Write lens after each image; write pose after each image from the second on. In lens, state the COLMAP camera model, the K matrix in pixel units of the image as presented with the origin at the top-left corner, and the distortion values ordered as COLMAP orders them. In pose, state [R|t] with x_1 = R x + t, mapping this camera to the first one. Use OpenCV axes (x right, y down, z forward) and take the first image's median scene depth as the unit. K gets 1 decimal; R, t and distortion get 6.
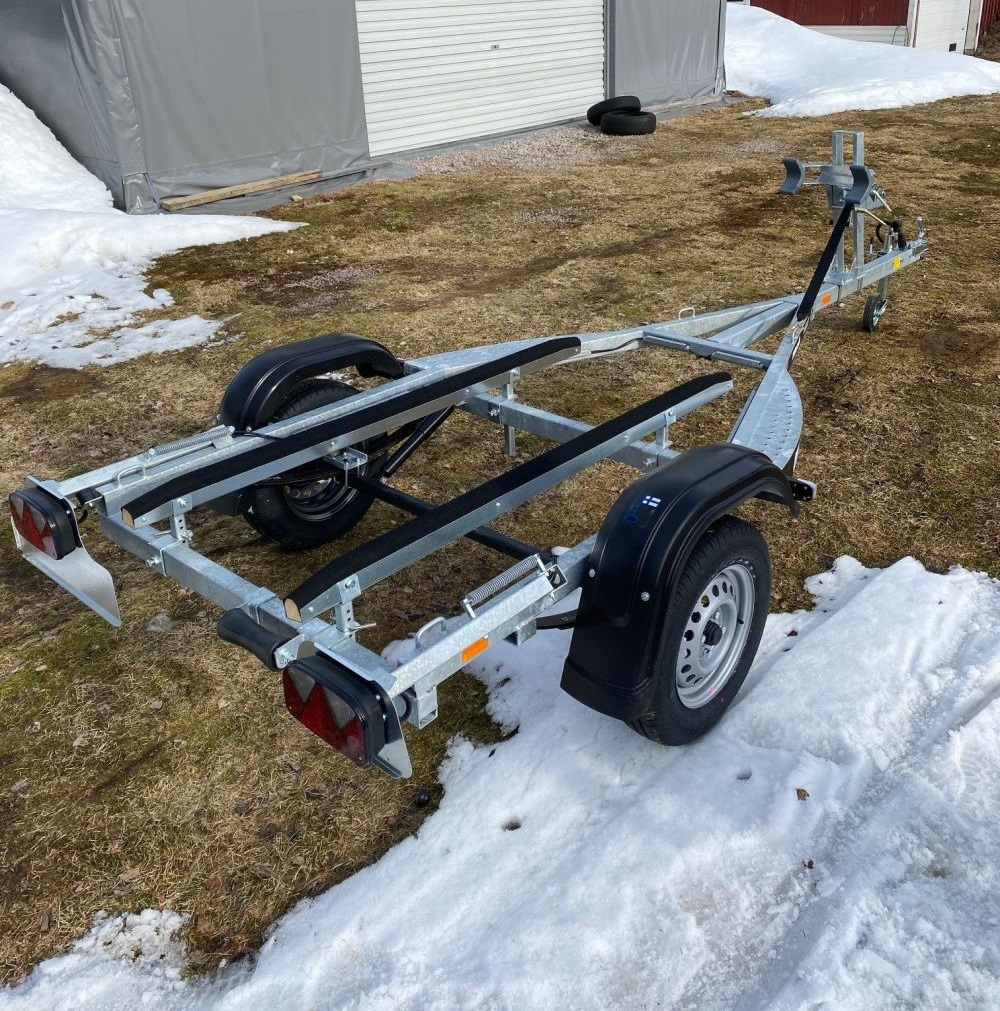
lens RADIAL K [[986.9, 0, 503.5], [0, 986.9, 432.0], [0, 0, 1]] dist [0.133527, -0.248312]
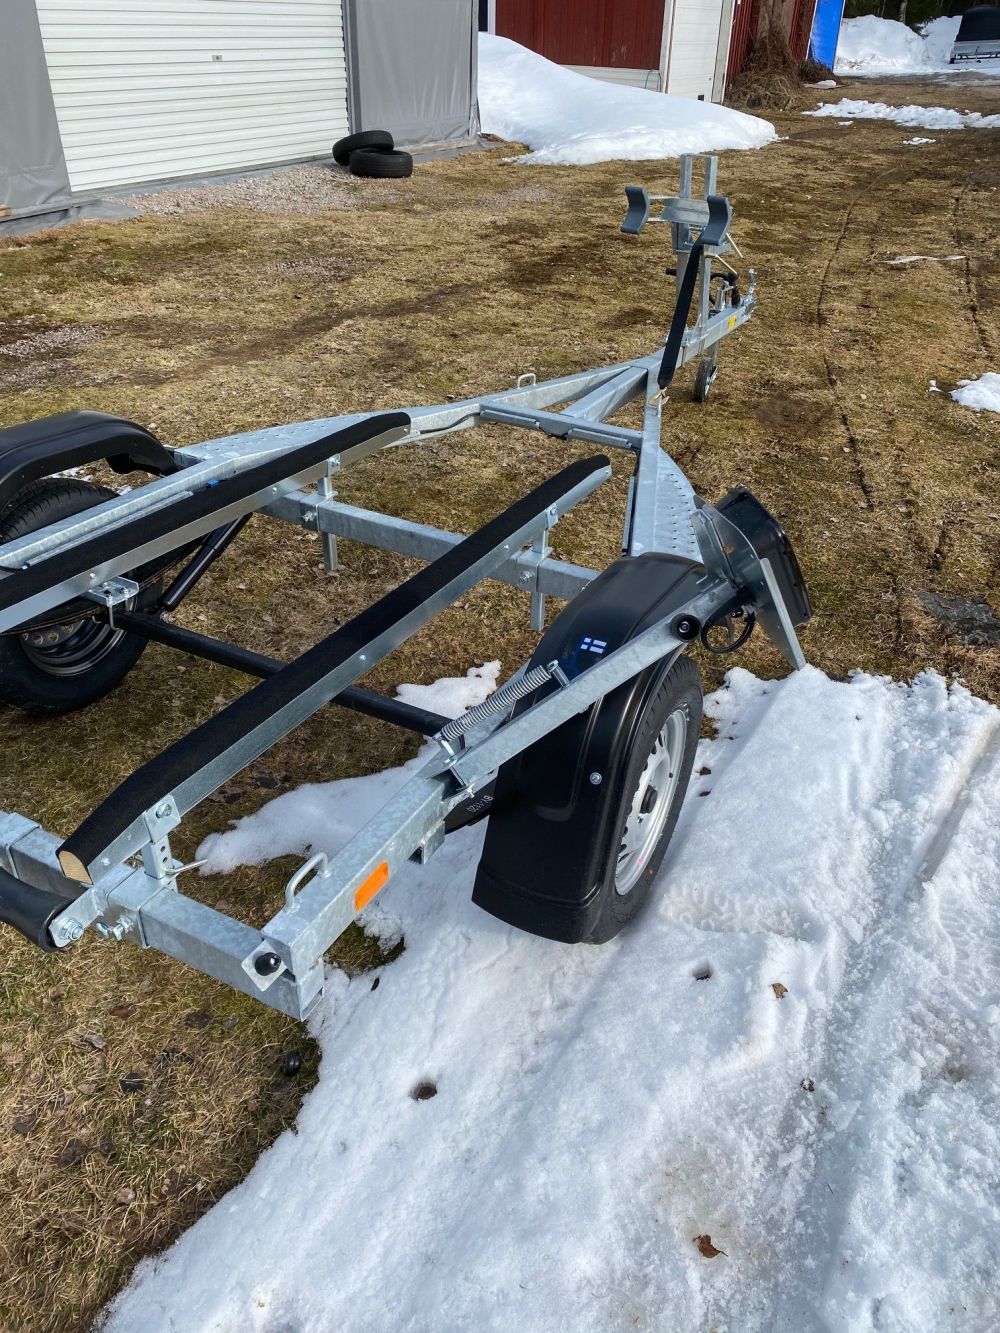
lens RADIAL K [[996.3, 0, 500.0], [0, 996.3, 666.5], [0, 0, 1]] dist [0.022452, -0.010821]
pose [[0.968224, -0.080146, 0.236894, -0.056781], [0.043210, 0.986623, 0.157188, -0.020115], [-0.246323, -0.141957, 0.958735, 0.207050]]
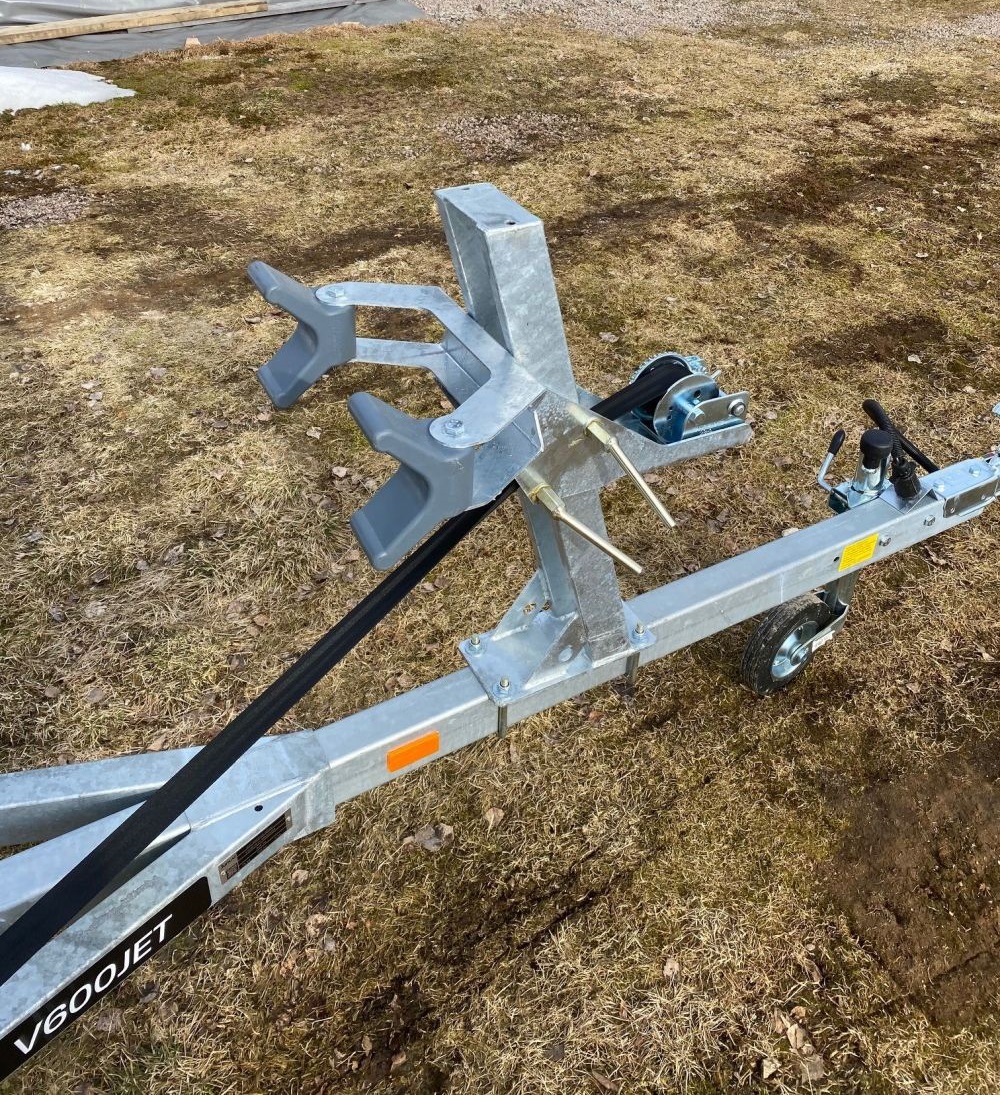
lens RADIAL K [[973.0, 0, 500.0], [0, 973.0, 547.5], [0, 0, 1]] dist [-0.002060, -0.000856]
pose [[0.954428, 0.218122, -0.203693, 0.467212], [-0.157955, 0.948282, 0.275339, -0.316838], [0.253216, -0.230617, 0.939520, 0.926259]]
